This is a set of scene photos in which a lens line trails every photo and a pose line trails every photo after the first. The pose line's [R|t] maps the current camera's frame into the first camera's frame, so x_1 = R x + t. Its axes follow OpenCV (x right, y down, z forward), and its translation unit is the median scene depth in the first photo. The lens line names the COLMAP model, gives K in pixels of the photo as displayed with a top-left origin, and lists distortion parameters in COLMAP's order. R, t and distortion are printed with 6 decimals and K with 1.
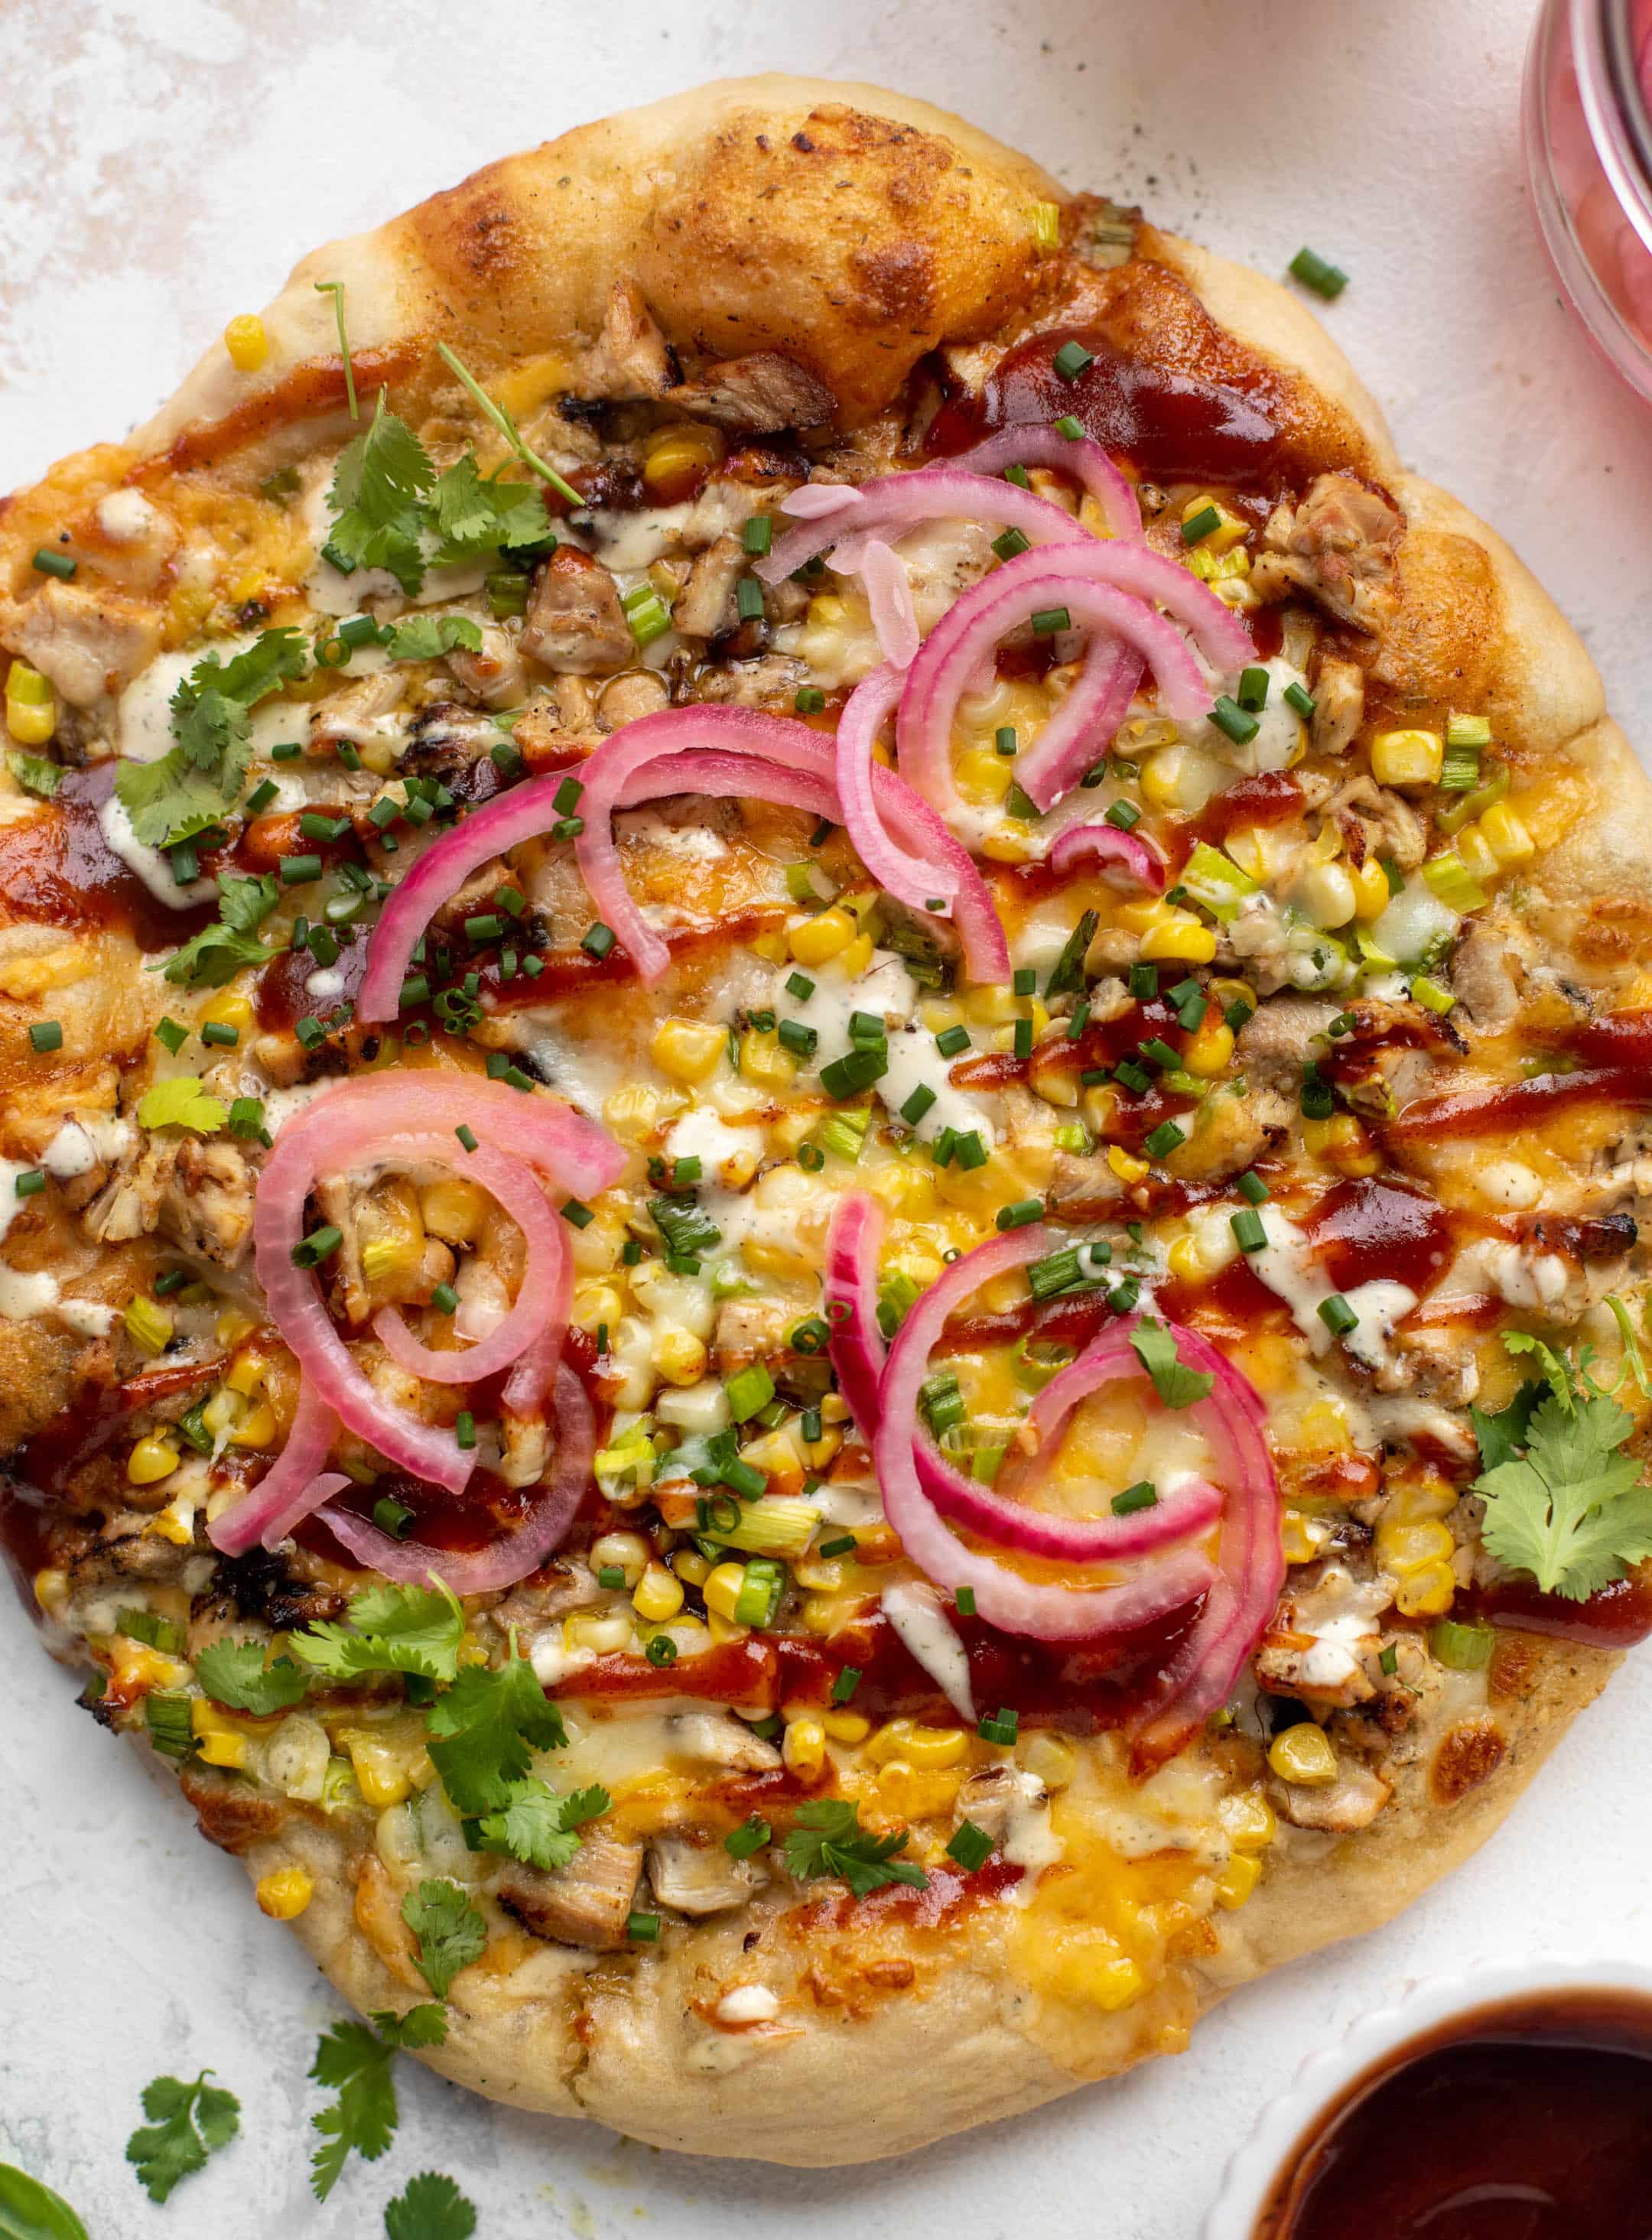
lens RADIAL K [[3808.4, 0, 826.4], [0, 3808.4, 1226.0], [0, 0, 1]] dist [-0.165299, -0.213870]
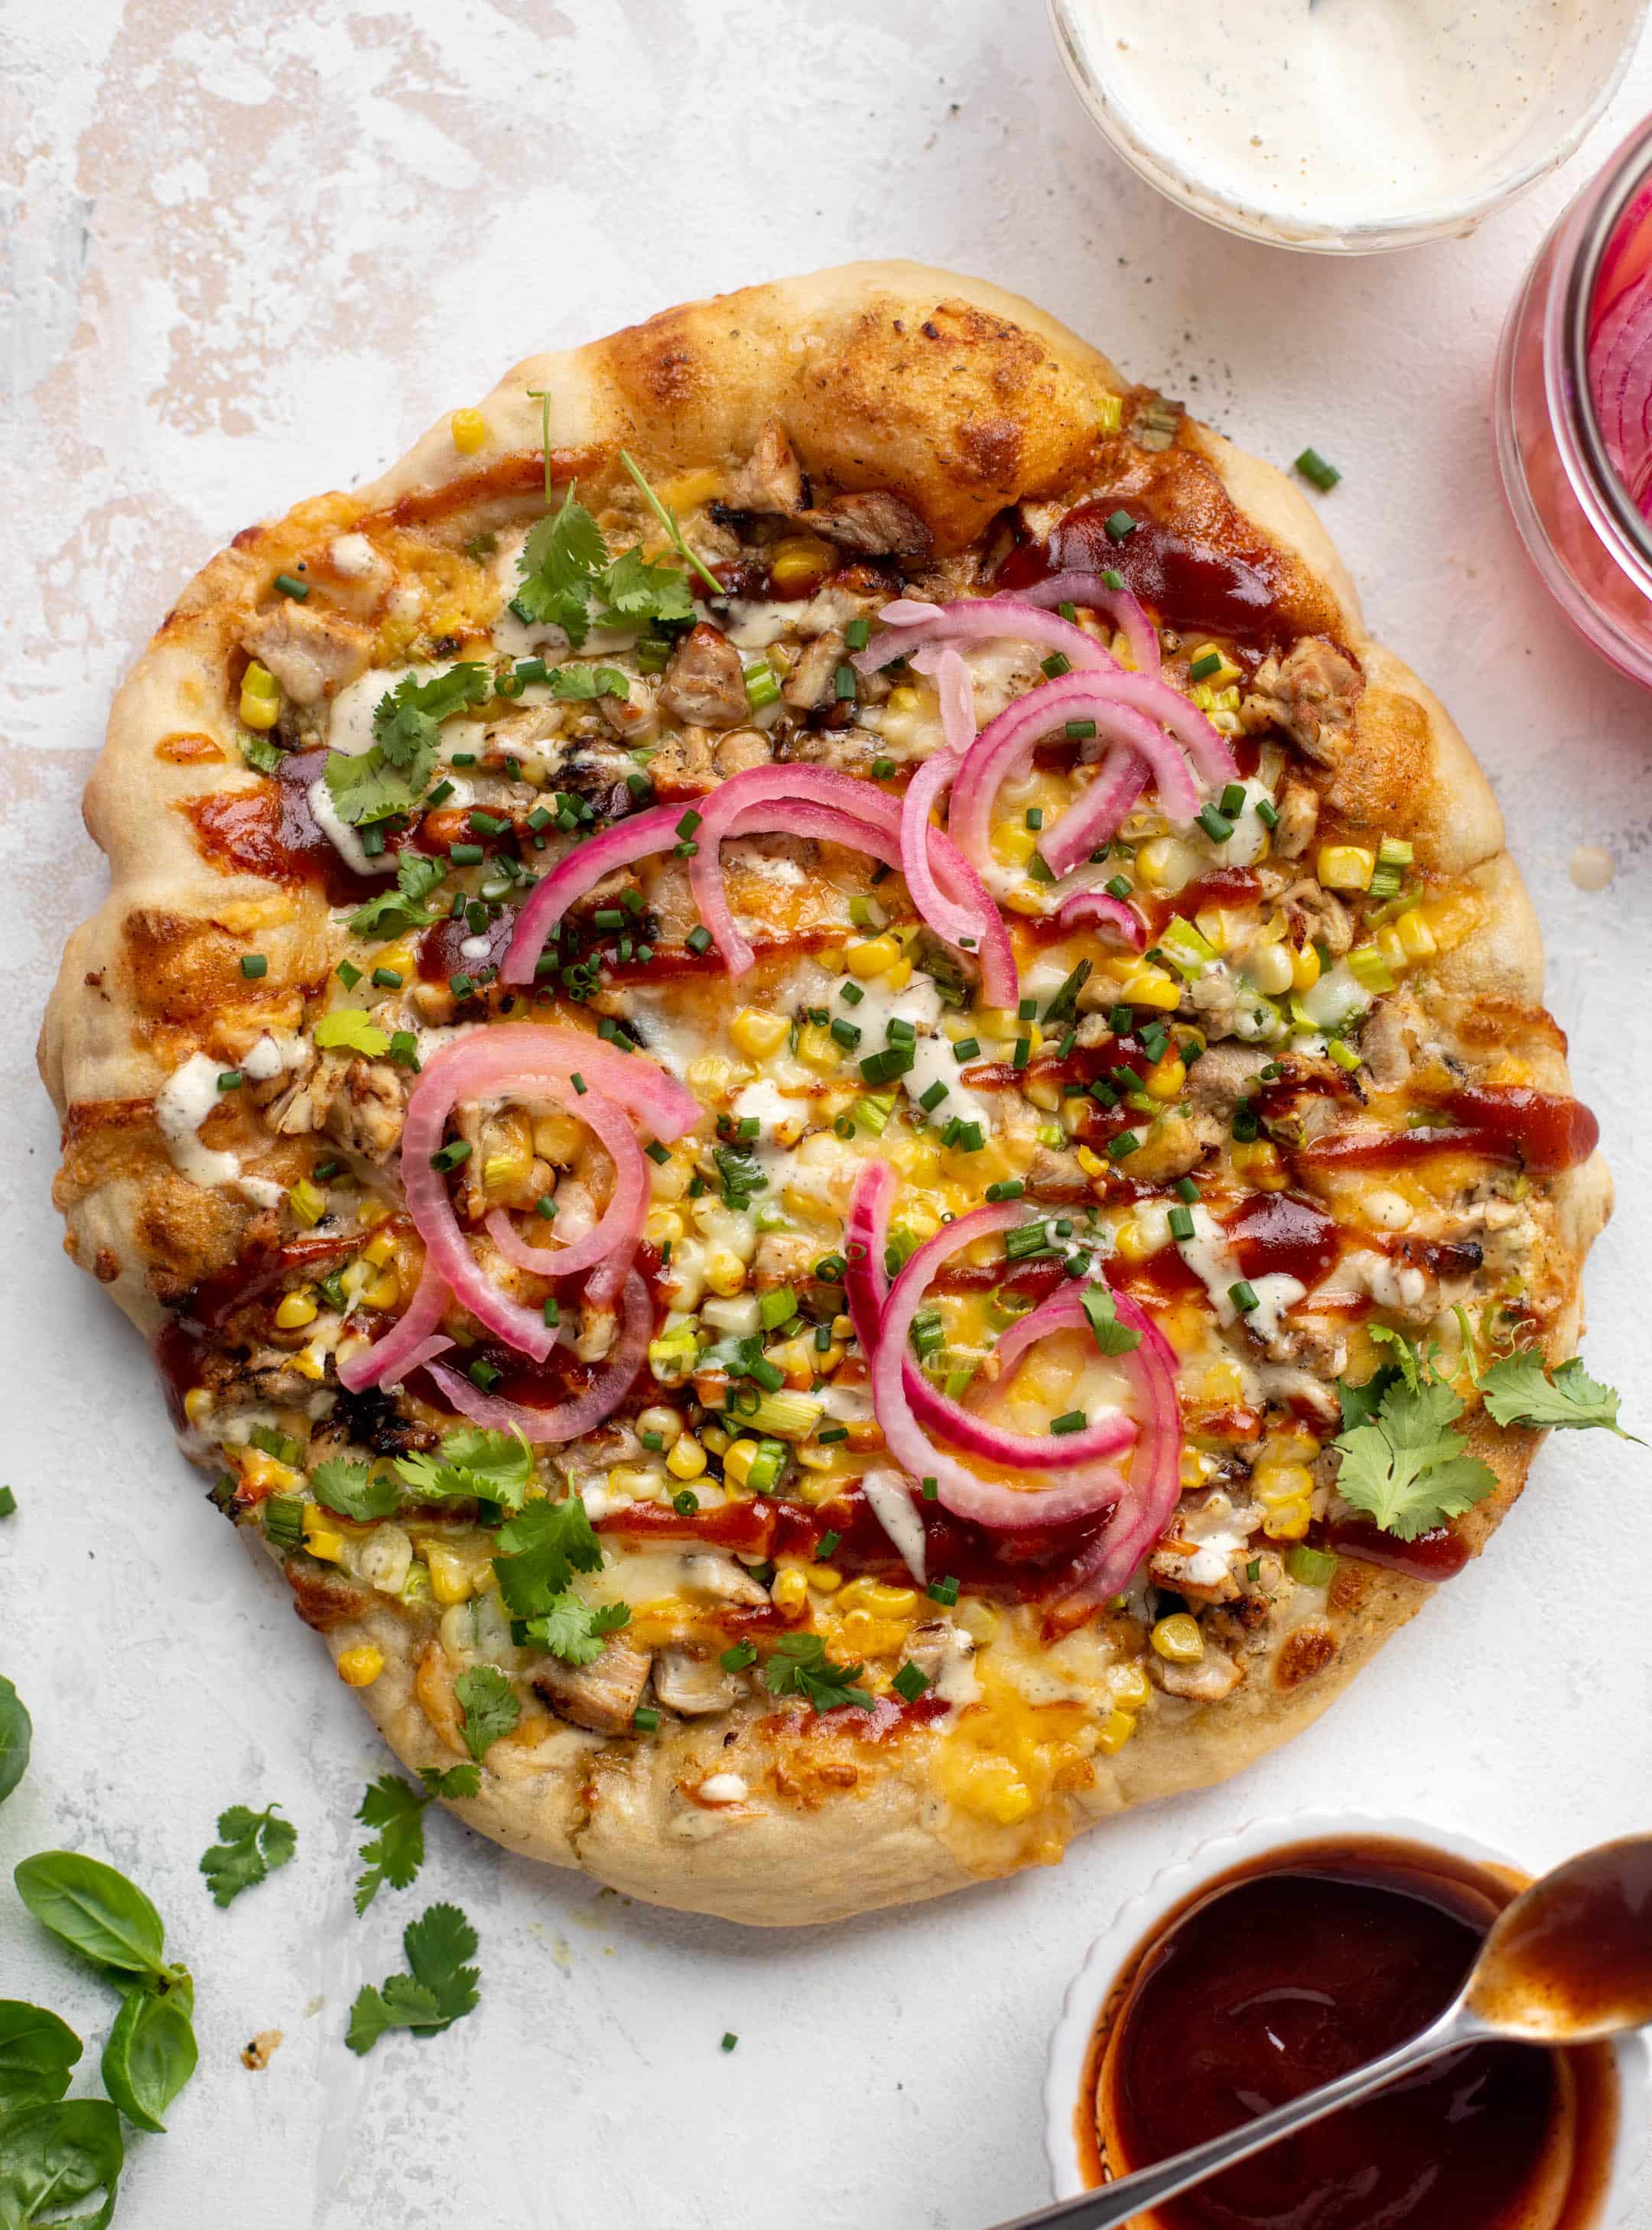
lens RADIAL K [[3791.4, 0, 826.4], [0, 3791.4, 1220.5], [0, 0, 1]] dist [-0.165299, -0.213870]
pose [[0.993042, 0.108968, 0.044645, -0.063364], [-0.109545, 0.993924, 0.010698, -0.000321], [-0.043208, -0.015514, 0.998946, -0.260803]]
